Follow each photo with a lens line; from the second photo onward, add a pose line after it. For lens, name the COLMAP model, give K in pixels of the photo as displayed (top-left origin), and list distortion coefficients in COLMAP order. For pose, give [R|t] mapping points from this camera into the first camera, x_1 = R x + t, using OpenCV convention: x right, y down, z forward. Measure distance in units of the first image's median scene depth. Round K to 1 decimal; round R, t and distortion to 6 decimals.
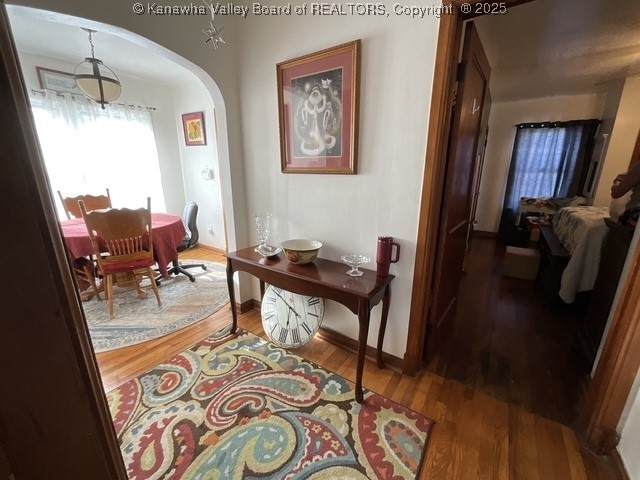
lens RADIAL K [[259.9, 0, 320.0], [0, 259.9, 240.0], [0, 0, 1]] dist [-0.000645, 0.000231]
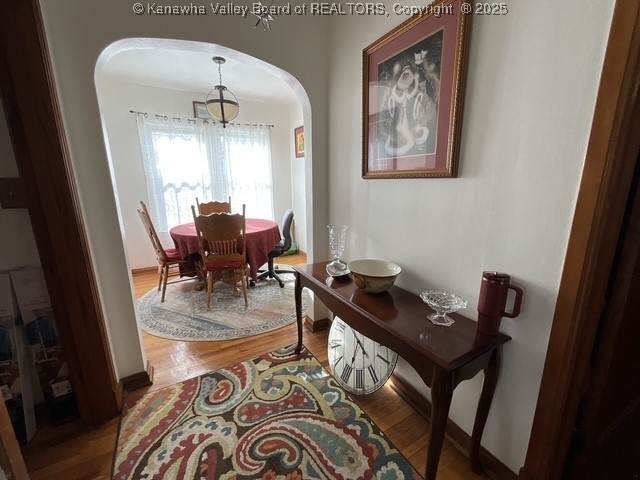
lens RADIAL K [[259.9, 0, 320.0], [0, 259.9, 240.0], [0, 0, 1]] dist [-0.000645, 0.000231]
pose [[0.905599, 0.081474, -0.416235, 0.101041], [-0.099364, 0.994820, -0.021458, -0.031937], [0.412331, 0.060791, 0.909004, 0.204532]]
